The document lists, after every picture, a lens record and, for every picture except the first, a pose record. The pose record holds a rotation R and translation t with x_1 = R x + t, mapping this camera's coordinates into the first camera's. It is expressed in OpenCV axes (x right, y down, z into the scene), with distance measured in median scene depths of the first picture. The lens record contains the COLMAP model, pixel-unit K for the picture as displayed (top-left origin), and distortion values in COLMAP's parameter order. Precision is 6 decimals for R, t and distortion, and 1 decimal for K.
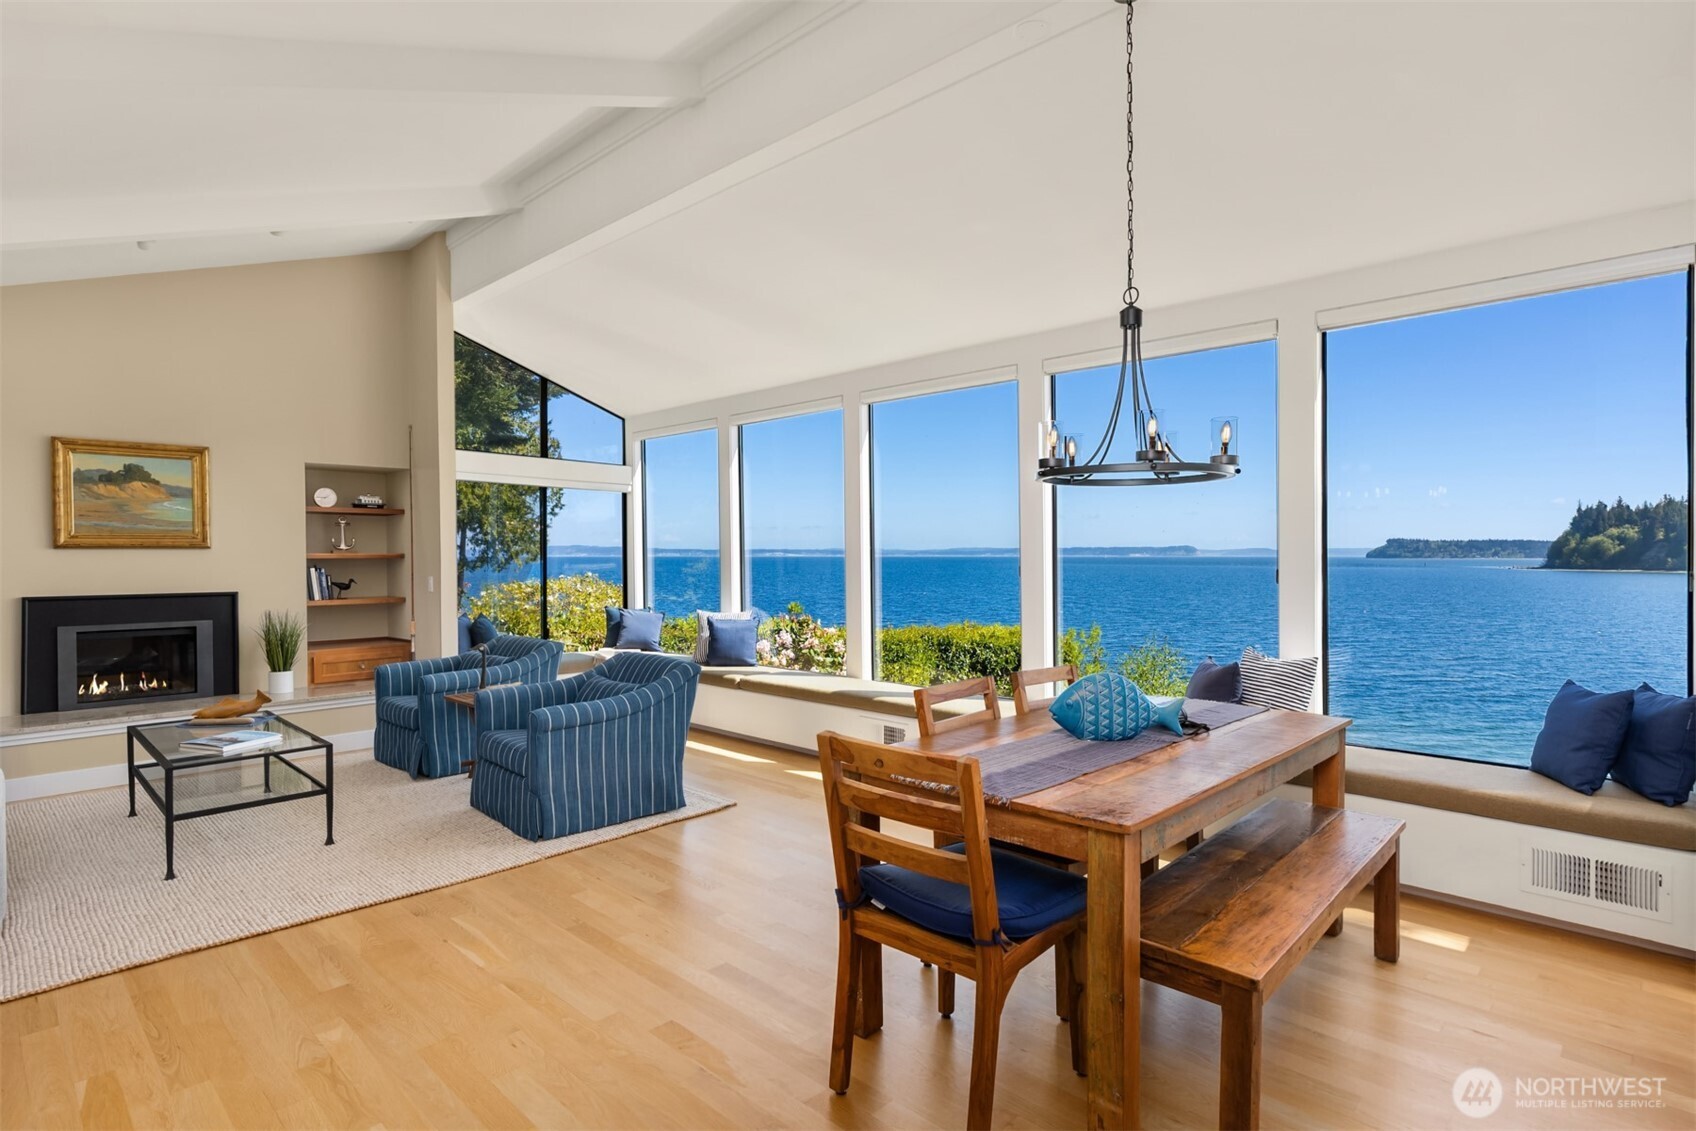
lens RADIAL K [[860.1, 0, 847.9], [0, 860.1, 571.0], [0, 0, 1]] dist [0.006957, -0.000667]
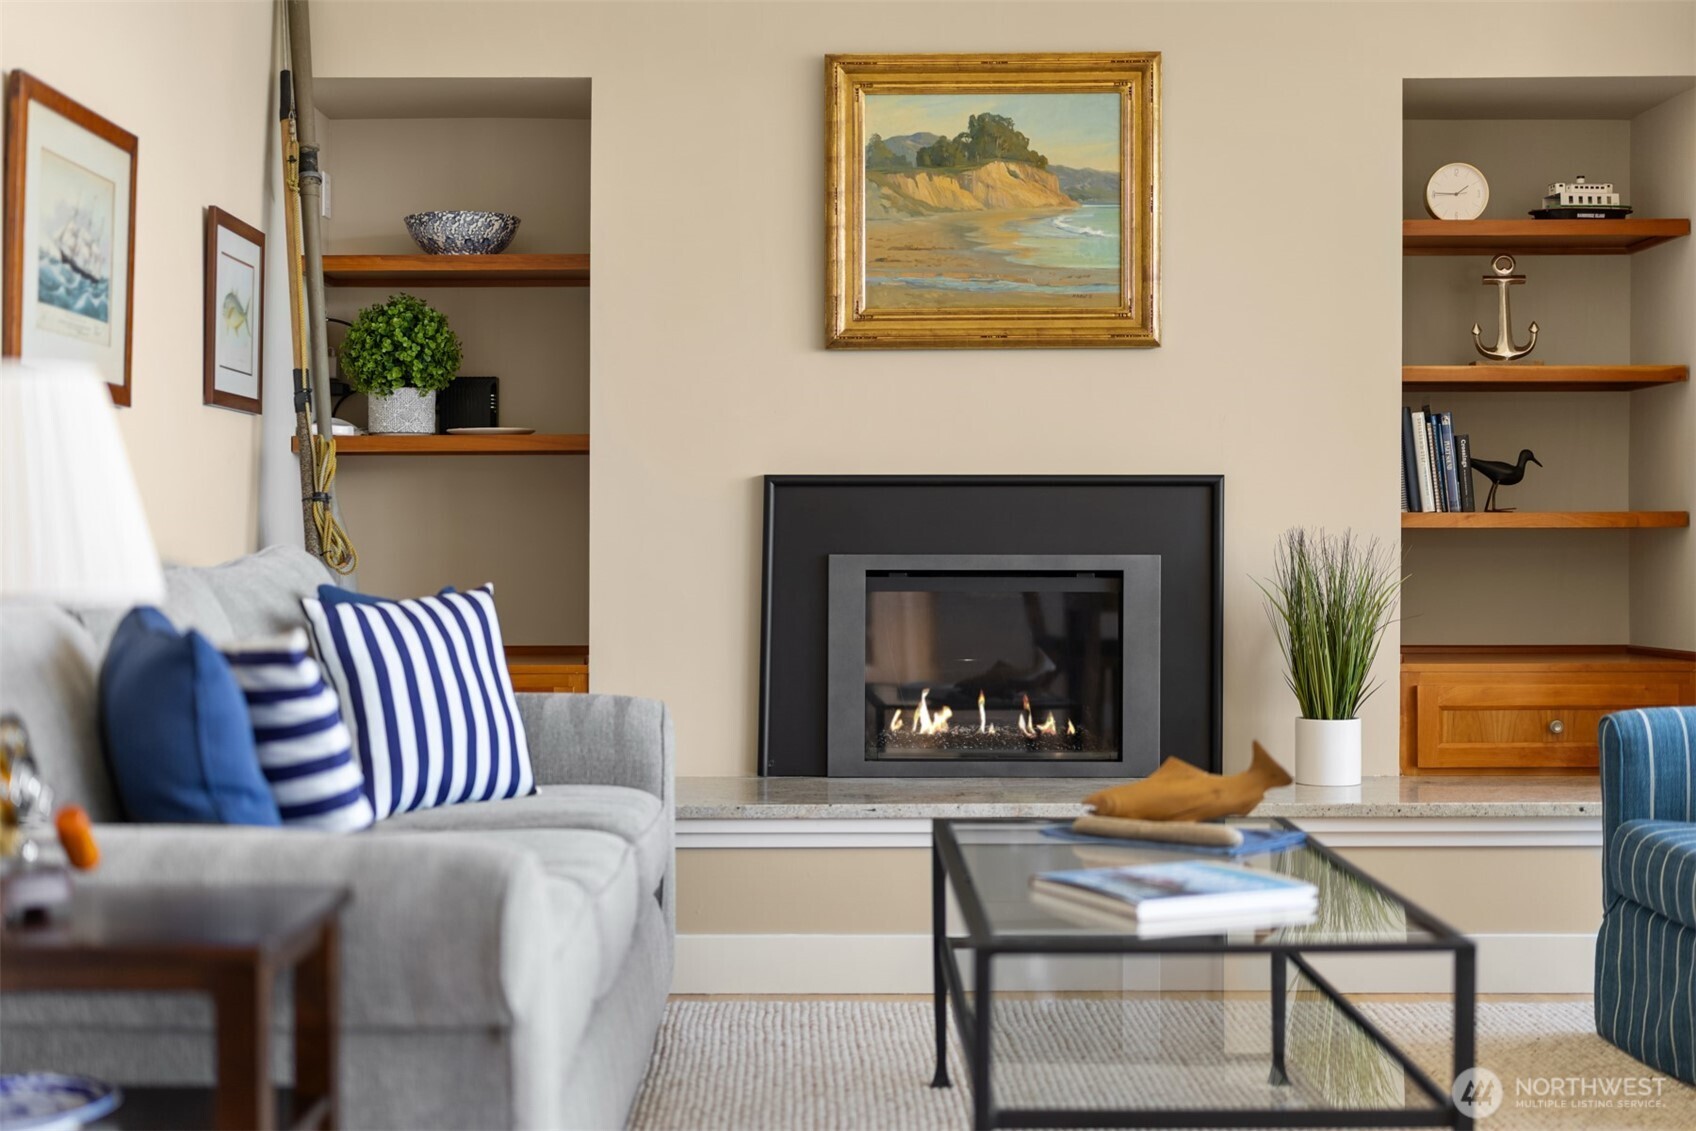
lens RADIAL K [[2395.0, 0, 791.7], [0, 2395.0, 564.3], [0, 0, 1]] dist [0.009193, 0.008587]
pose [[0.688578, 0.012910, -0.725047, -0.154682], [-0.013306, 0.999898, 0.005167, 0.060714], [0.725040, 0.006090, 0.688680, 0.250510]]
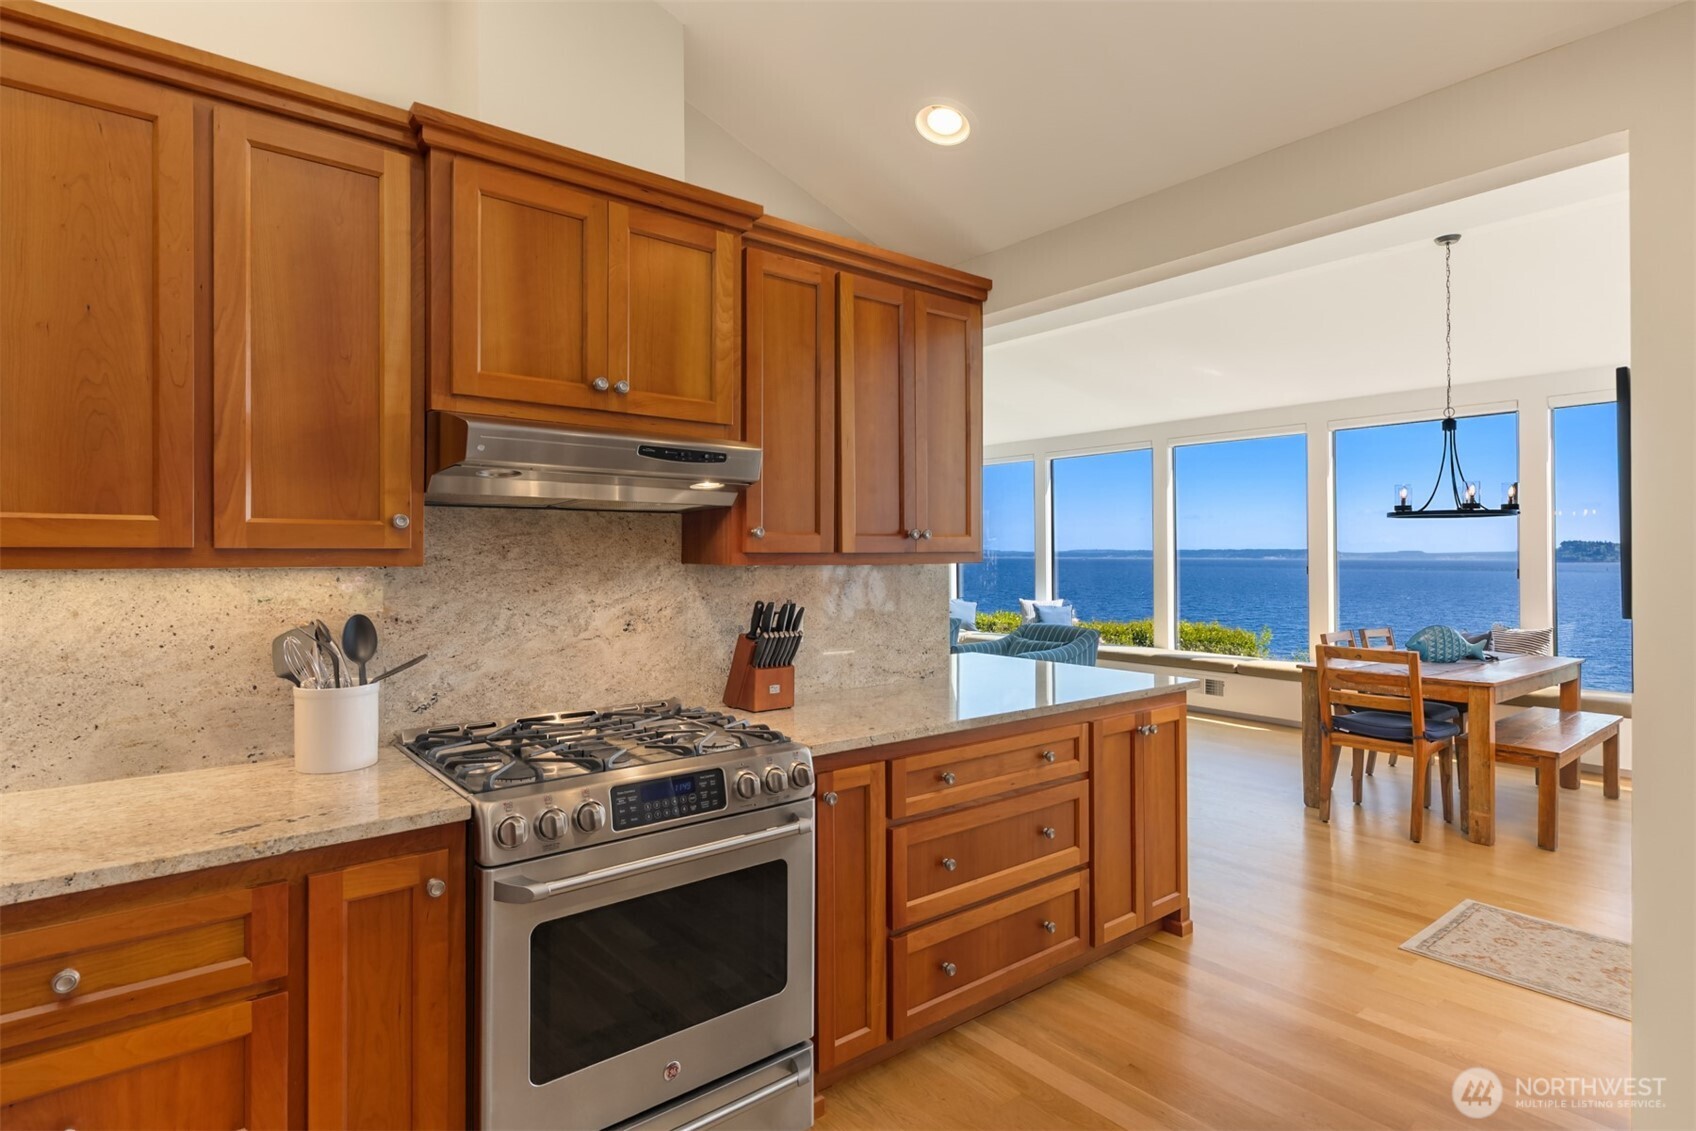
lens RADIAL K [[877.4, 0, 836.4], [0, 877.4, 559.5], [0, 0, 1]] dist [-0.000718, 0.000666]
pose [[0.991353, 0.004026, -0.131163, -0.365384], [-0.006020, 0.999872, -0.014806, 0.007969], [0.131087, 0.015468, 0.991250, -0.507077]]
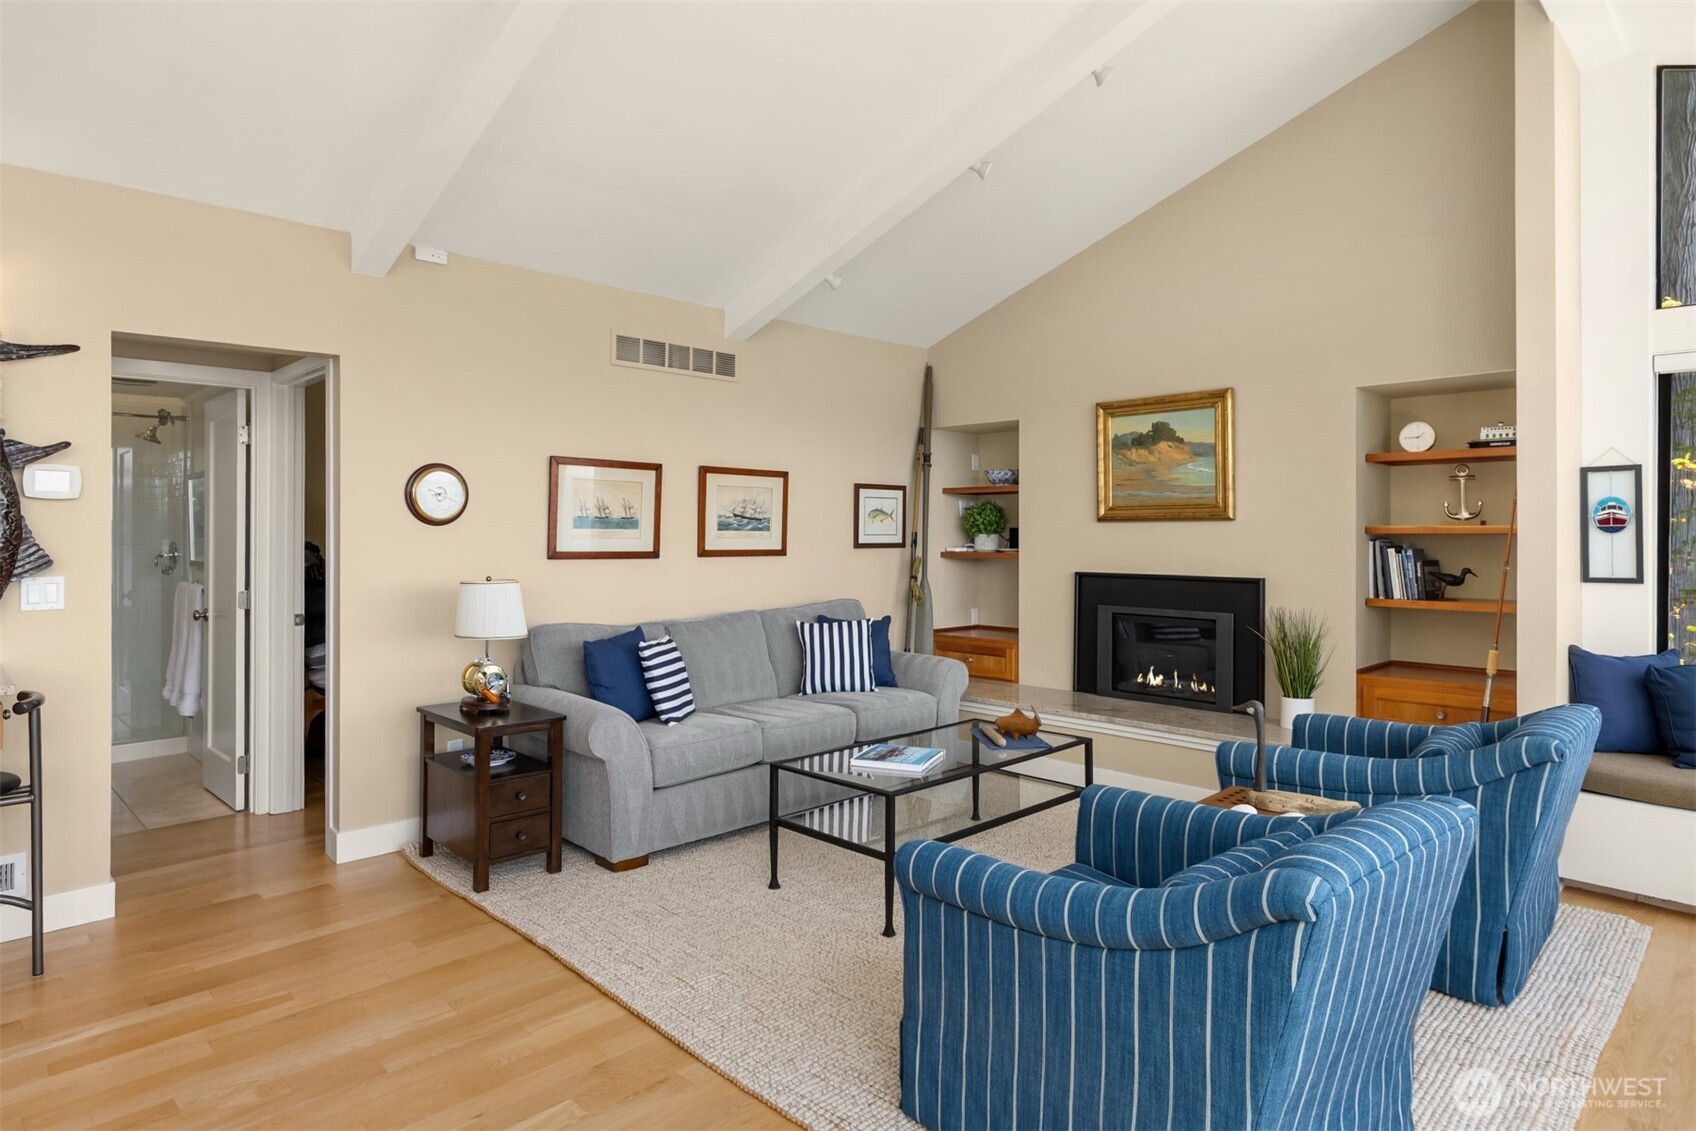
lens RADIAL K [[962.6, 0, 805.4], [0, 962.6, 532.2], [0, 0, 1]] dist [0.001710, 0.000137]
pose [[-0.046139, 0.000554, -0.998935, 0.137235], [-0.018960, 0.999819, 0.001430, -0.009789], [0.998755, 0.019005, -0.046121, 0.698366]]
